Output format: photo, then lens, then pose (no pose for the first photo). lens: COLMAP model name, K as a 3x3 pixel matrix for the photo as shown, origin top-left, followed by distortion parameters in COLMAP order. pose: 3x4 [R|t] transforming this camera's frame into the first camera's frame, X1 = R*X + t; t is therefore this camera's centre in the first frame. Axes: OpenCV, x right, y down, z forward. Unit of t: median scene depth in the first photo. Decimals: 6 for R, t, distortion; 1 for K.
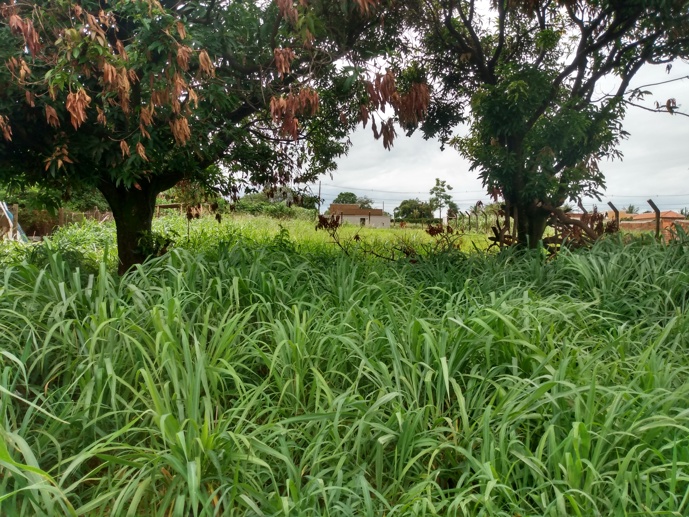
lens RADIAL K [[512.5, 0, 344.5], [0, 512.5, 258.5], [0, 0, 1]] dist [0.000299, -0.042050]
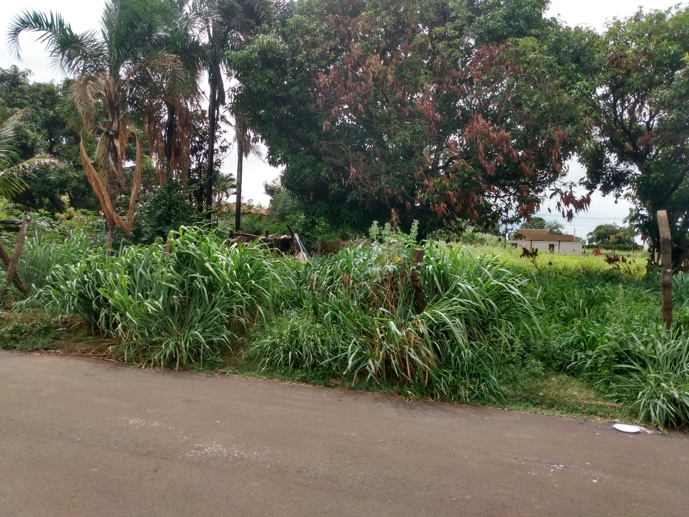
lens RADIAL K [[512.5, 0, 344.5], [0, 512.5, 258.5], [0, 0, 1]] dist [0.000299, -0.042050]
pose [[0.939908, 0.024686, -0.340534, -0.028973], [-0.039939, 0.998485, -0.037856, 0.022797], [0.339084, 0.049182, 0.939470, -0.561418]]
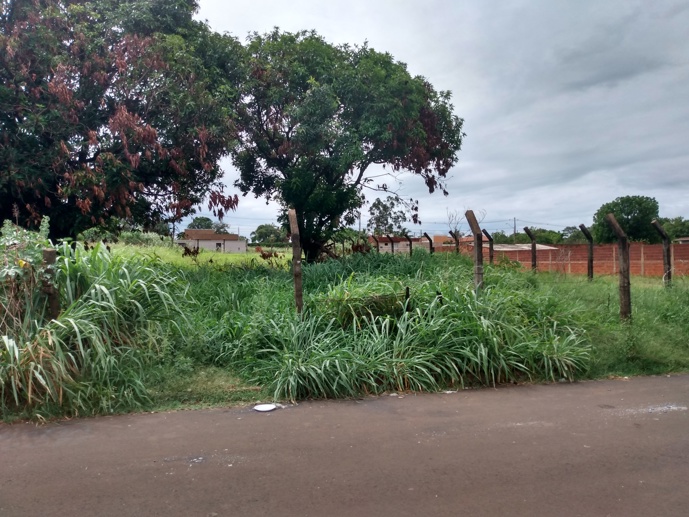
lens RADIAL K [[512.5, 0, 344.5], [0, 512.5, 258.5], [0, 0, 1]] dist [0.000299, -0.042050]
pose [[0.962523, -0.014857, 0.270791, -0.006503], [0.027208, 0.998751, -0.041914, 0.024584], [-0.269830, 0.047711, 0.961725, -0.552022]]
